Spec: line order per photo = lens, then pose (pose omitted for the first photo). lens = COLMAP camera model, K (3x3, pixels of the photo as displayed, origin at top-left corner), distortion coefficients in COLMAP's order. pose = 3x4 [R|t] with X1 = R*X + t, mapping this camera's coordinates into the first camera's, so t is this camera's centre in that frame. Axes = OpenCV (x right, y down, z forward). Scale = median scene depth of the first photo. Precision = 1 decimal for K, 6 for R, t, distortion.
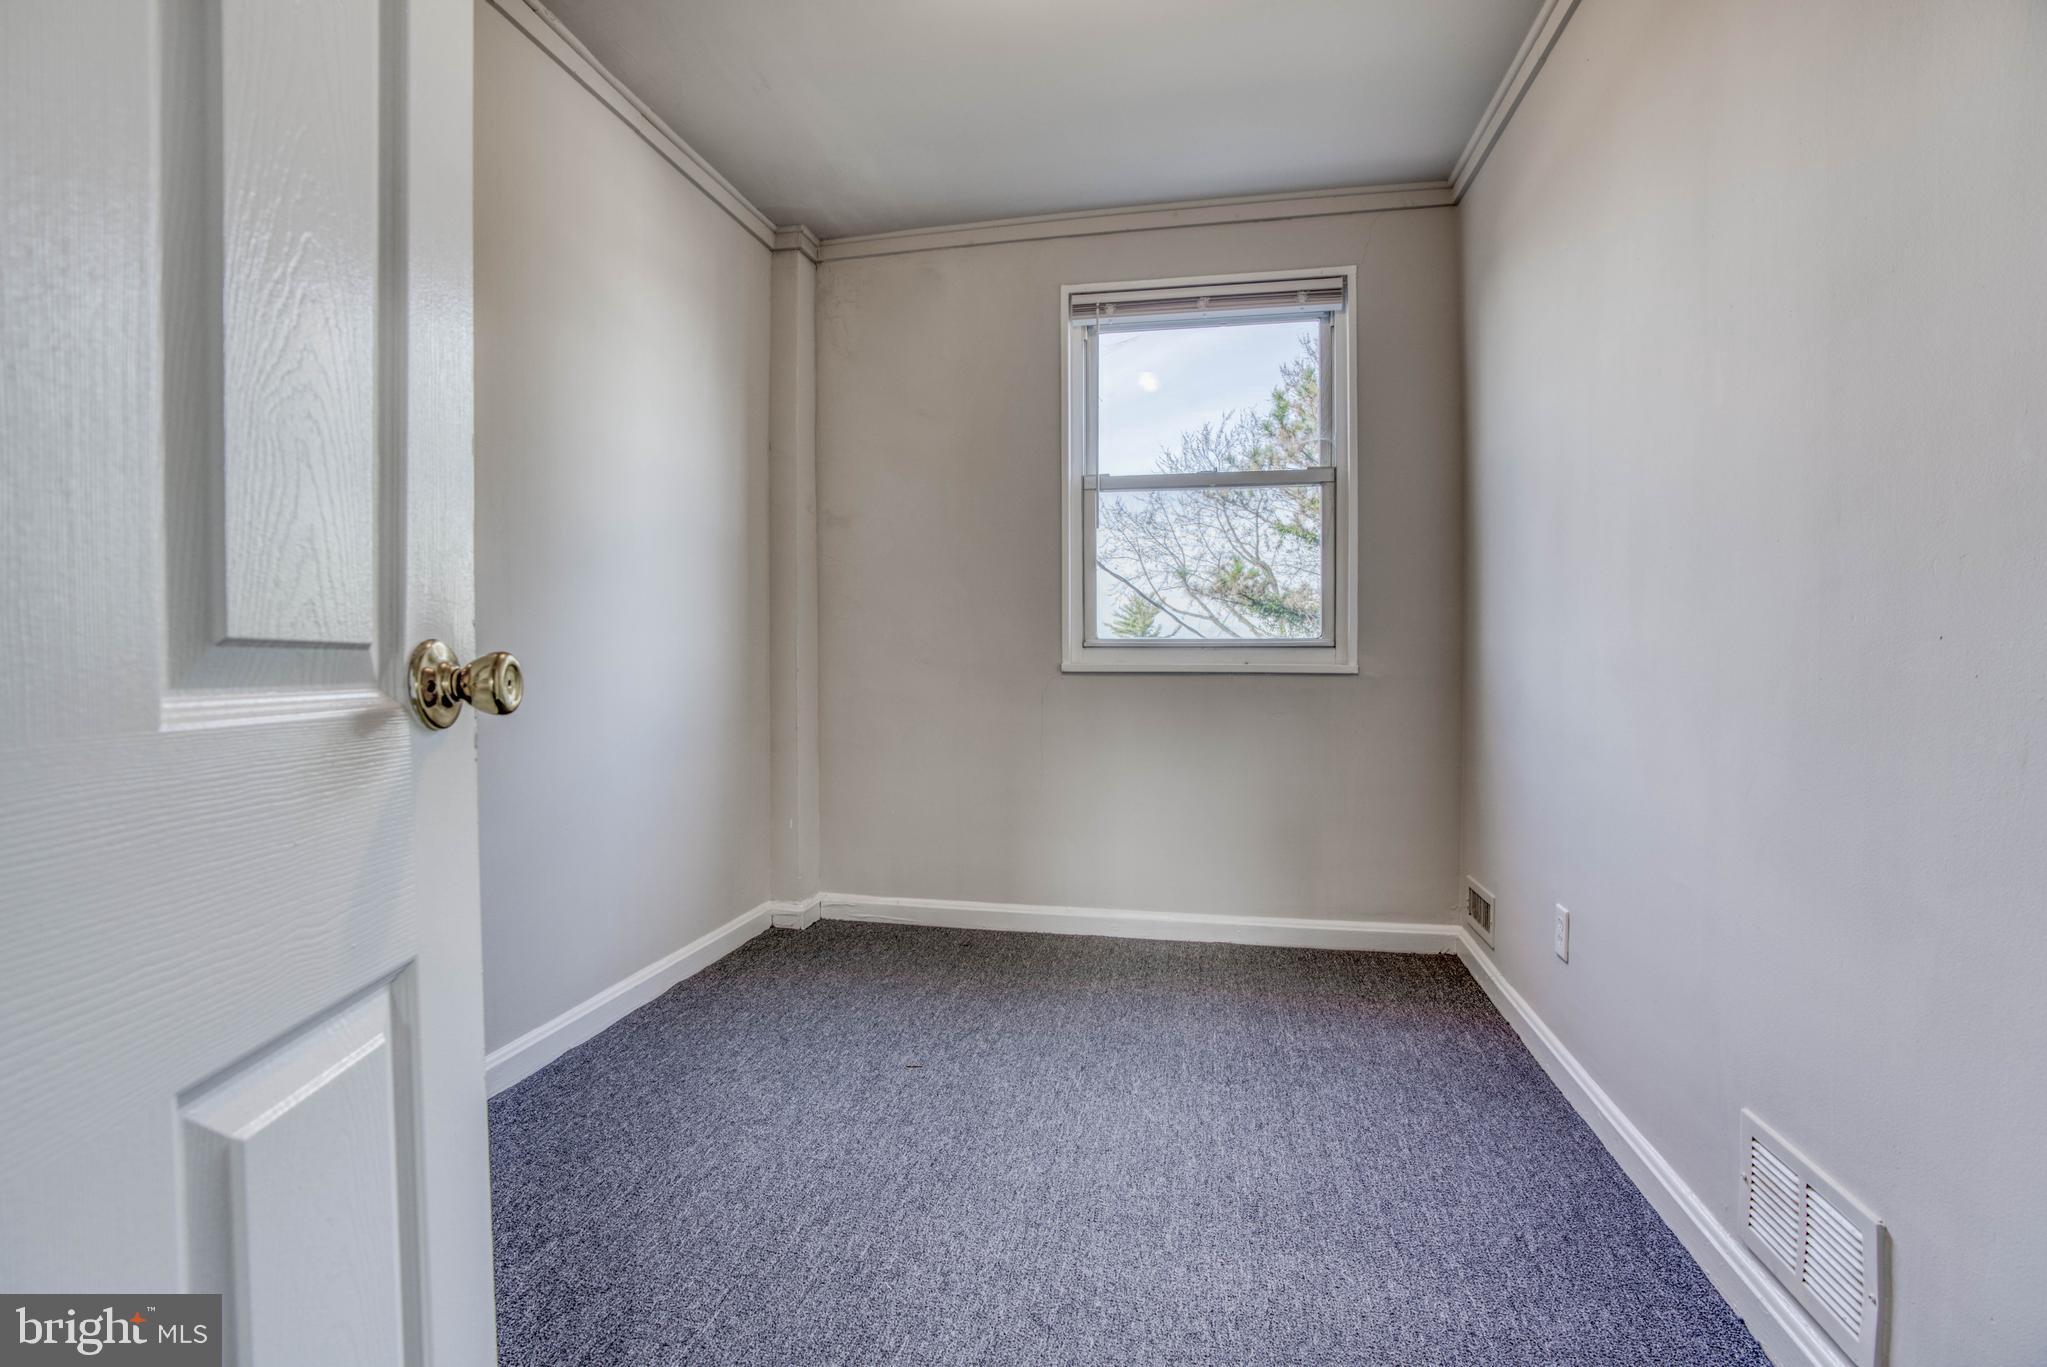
lens RADIAL K [[947.2, 0, 1007.9], [0, 947.2, 686.4], [0, 0, 1]] dist [-0.069785, 0.028777]
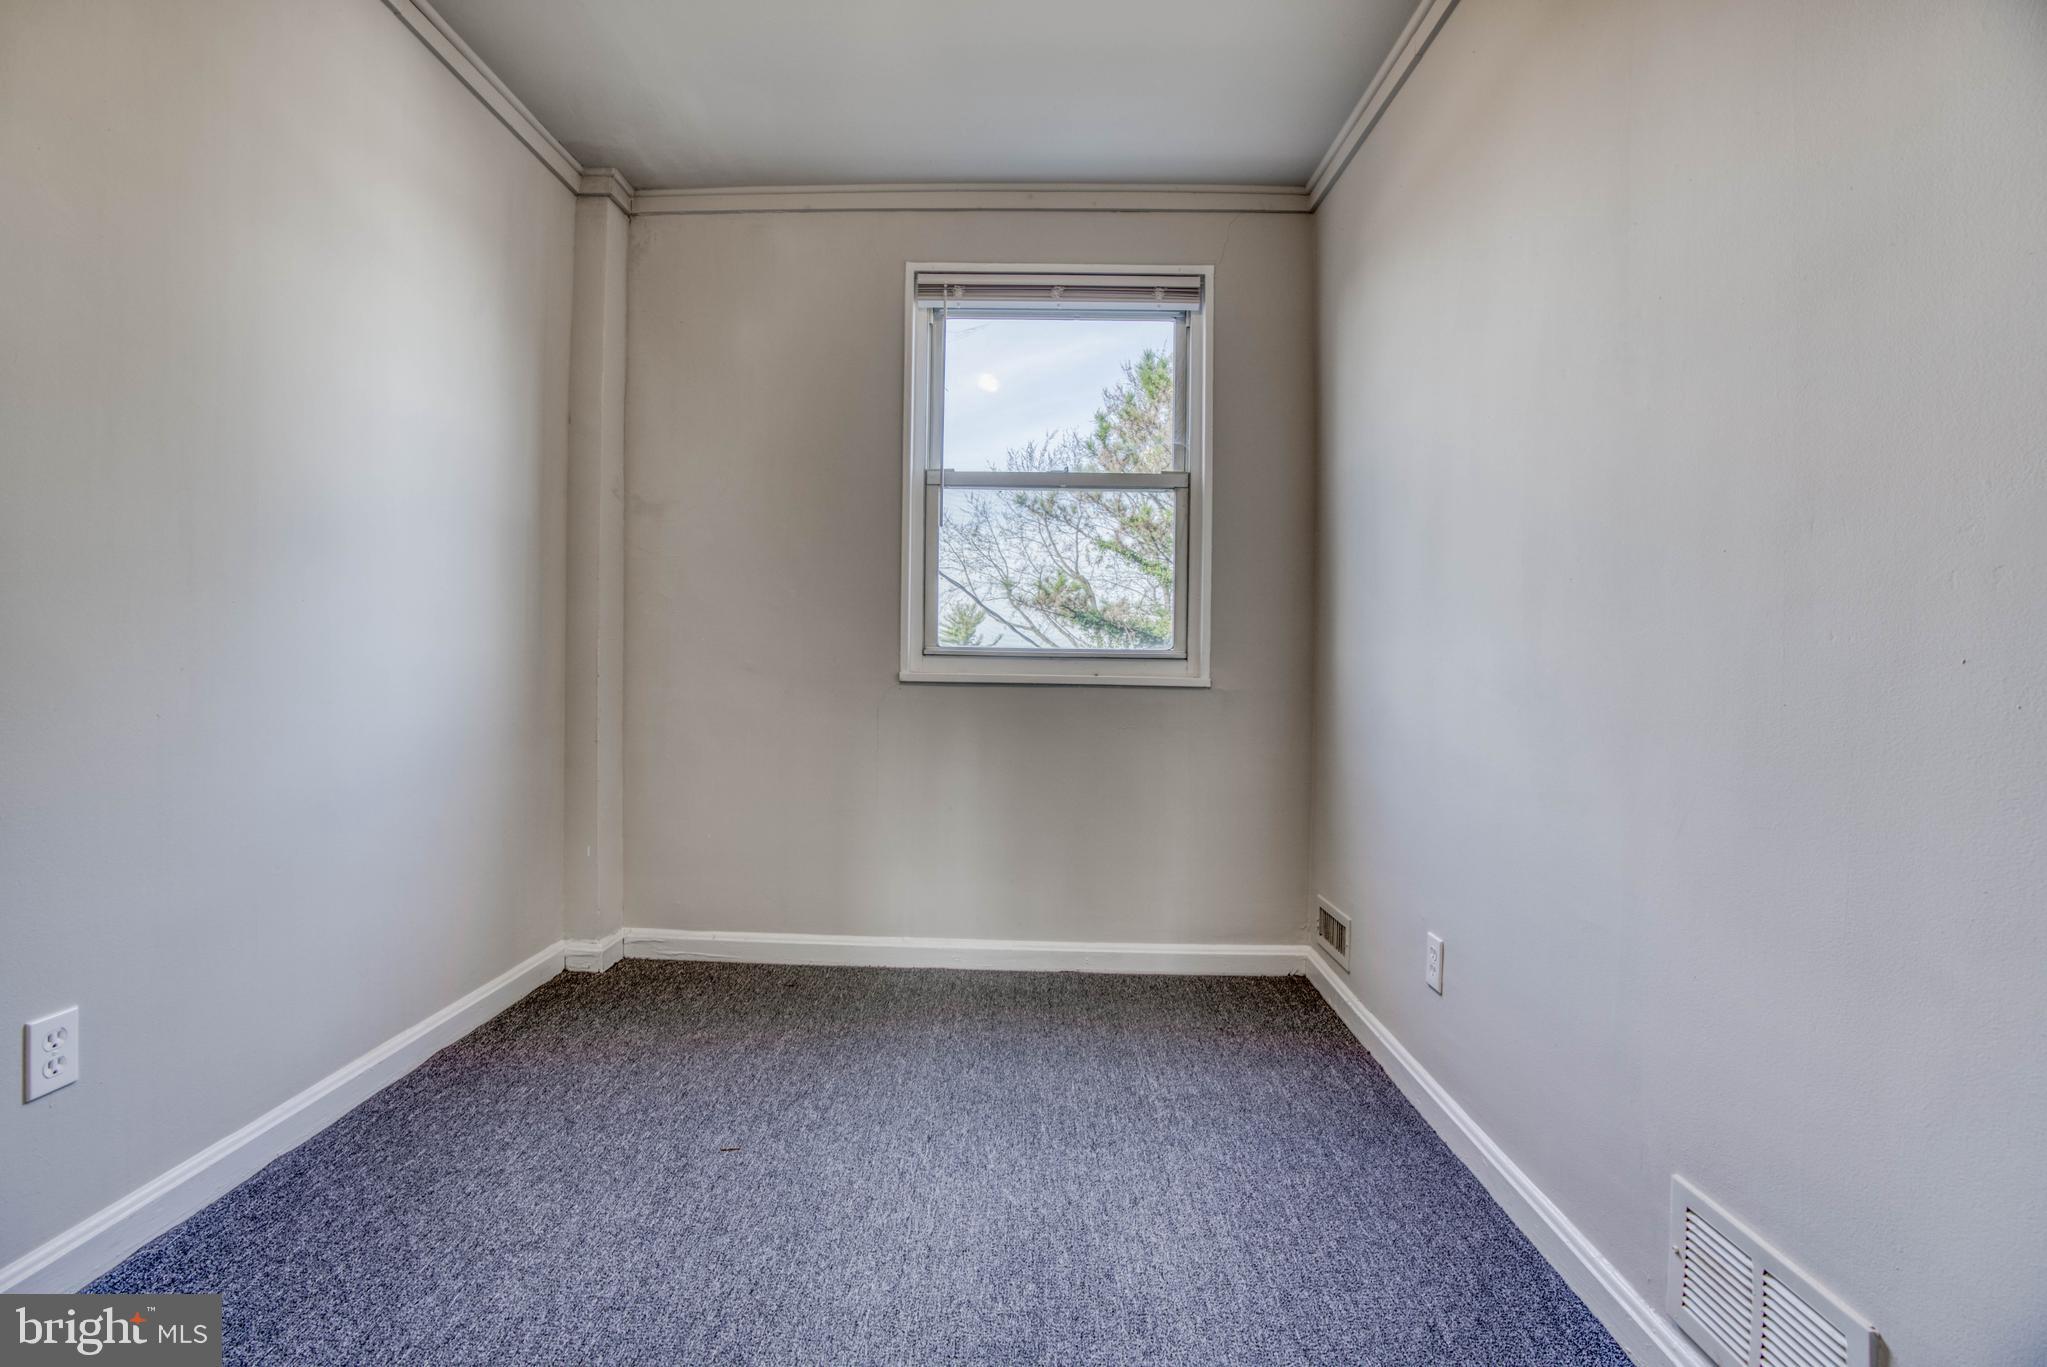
lens RADIAL K [[947.2, 0, 1007.9], [0, 947.2, 686.4], [0, 0, 1]] dist [-0.069785, 0.028777]
pose [[0.983461, 0.011606, 0.180747, -0.009808], [-0.010053, 0.999904, -0.009507, -0.004910], [-0.180840, 0.007533, 0.983484, 0.127261]]
